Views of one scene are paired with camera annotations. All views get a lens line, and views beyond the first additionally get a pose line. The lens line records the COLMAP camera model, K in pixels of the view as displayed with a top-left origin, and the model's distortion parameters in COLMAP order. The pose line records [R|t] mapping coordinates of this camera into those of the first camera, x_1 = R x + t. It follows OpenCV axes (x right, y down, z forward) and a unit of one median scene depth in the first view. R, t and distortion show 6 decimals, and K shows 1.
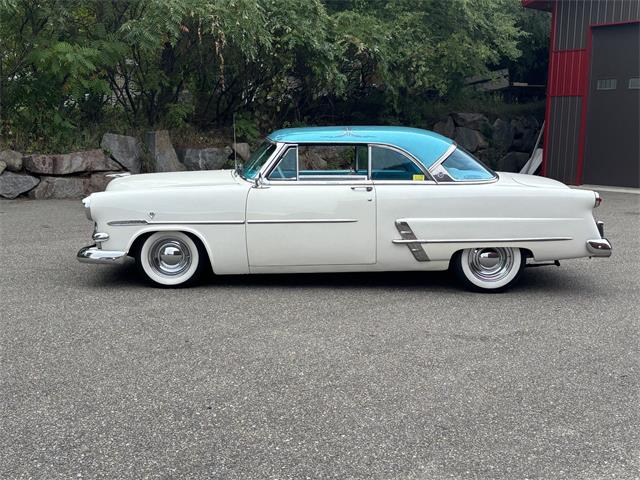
lens RADIAL K [[863.9, 0, 320.0], [0, 863.9, 240.0], [0, 0, 1]] dist [0.167457, -0.759518]
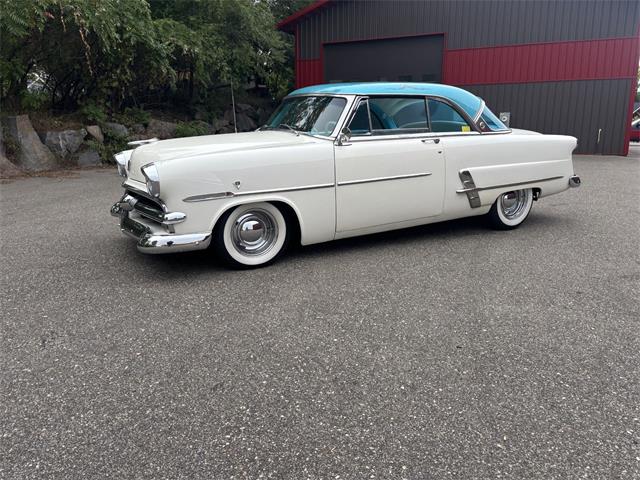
lens RADIAL K [[496.6, 0, 320.0], [0, 496.6, 240.0], [0, 0, 1]] dist [0.057717, -0.051981]
pose [[0.883177, -0.130696, 0.450463, -0.173574], [0.086496, 0.989305, 0.117450, -0.012845], [-0.460996, -0.064766, 0.885036, 0.276707]]
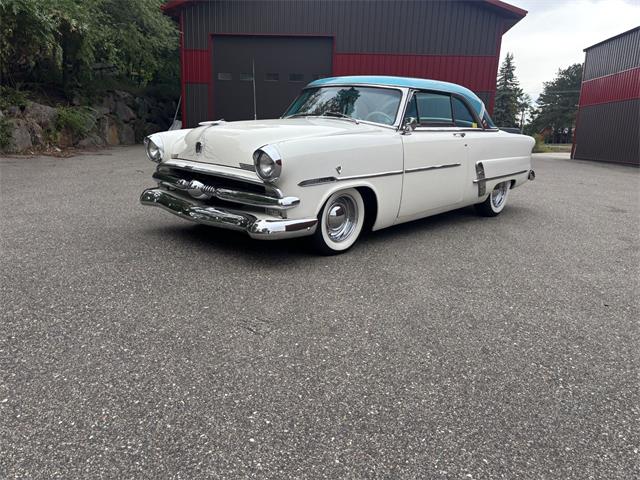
lens RADIAL K [[496.6, 0, 320.0], [0, 496.6, 240.0], [0, 0, 1]] dist [0.057717, -0.051981]
pose [[0.695700, -0.154361, 0.701551, -0.275687], [0.072618, 0.986749, 0.145099, -0.016455], [-0.714652, -0.050000, 0.697691, 0.346228]]
